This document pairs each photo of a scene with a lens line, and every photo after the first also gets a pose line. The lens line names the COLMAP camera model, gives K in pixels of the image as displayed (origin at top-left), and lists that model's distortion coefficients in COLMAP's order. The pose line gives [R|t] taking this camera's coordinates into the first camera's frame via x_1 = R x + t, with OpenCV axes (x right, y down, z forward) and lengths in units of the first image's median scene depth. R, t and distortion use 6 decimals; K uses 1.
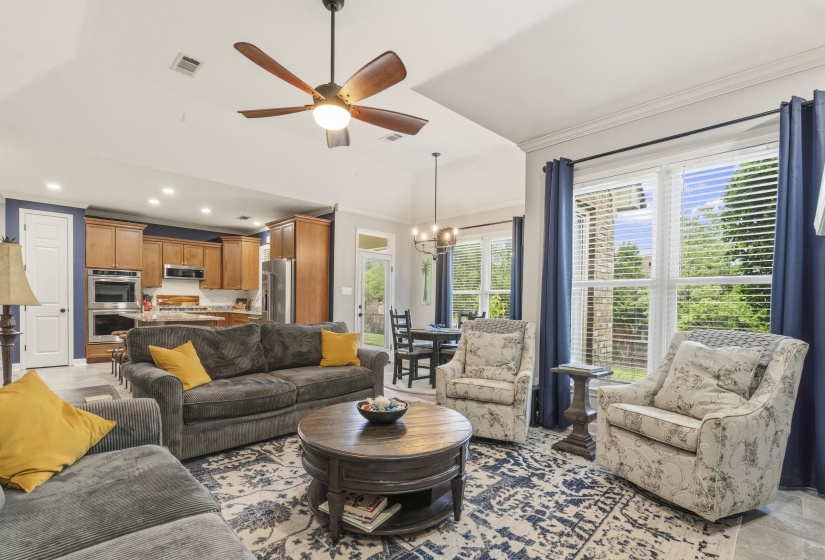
lens RADIAL K [[380.4, 0, 396.1], [0, 380.4, 300.9], [0, 0, 1]] dist [0.014900, 0.000330]
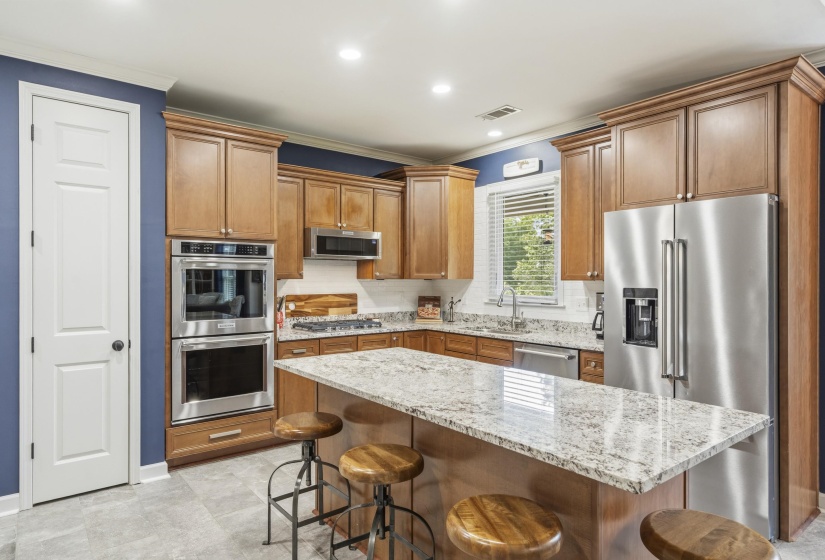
lens RADIAL K [[494.8, 0, 415.5], [0, 494.8, 274.5], [0, 0, 1]] dist [0.025693, 0.002397]
pose [[0.997556, -0.010864, -0.069021, -0.444210], [0.010358, 0.999917, -0.007684, -0.034656], [0.069099, 0.006951, 0.997586, 0.430417]]
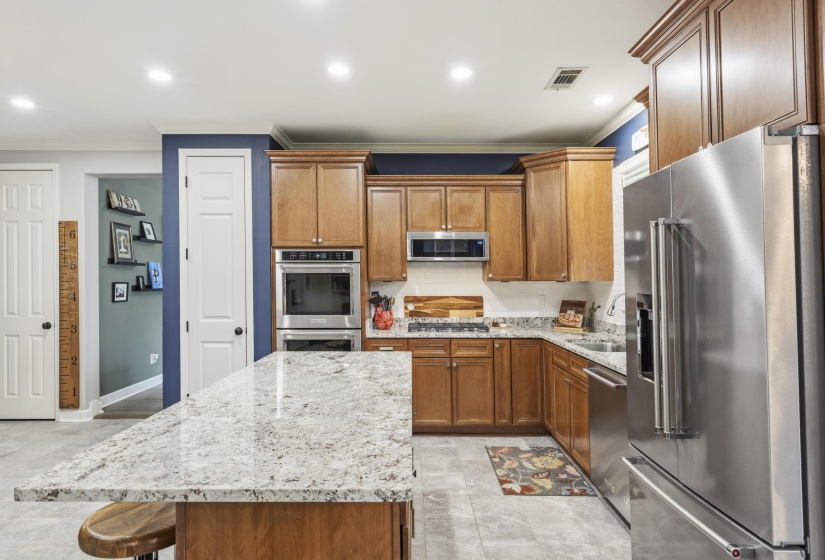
lens RADIAL K [[494.8, 0, 411.1], [0, 494.8, 272.6], [0, 0, 1]] dist [0.025693, 0.002397]
pose [[0.736956, -0.023111, -0.675545, -0.194136], [0.010556, 0.999687, -0.022684, -0.031845], [0.675858, 0.009586, 0.736969, 0.555957]]
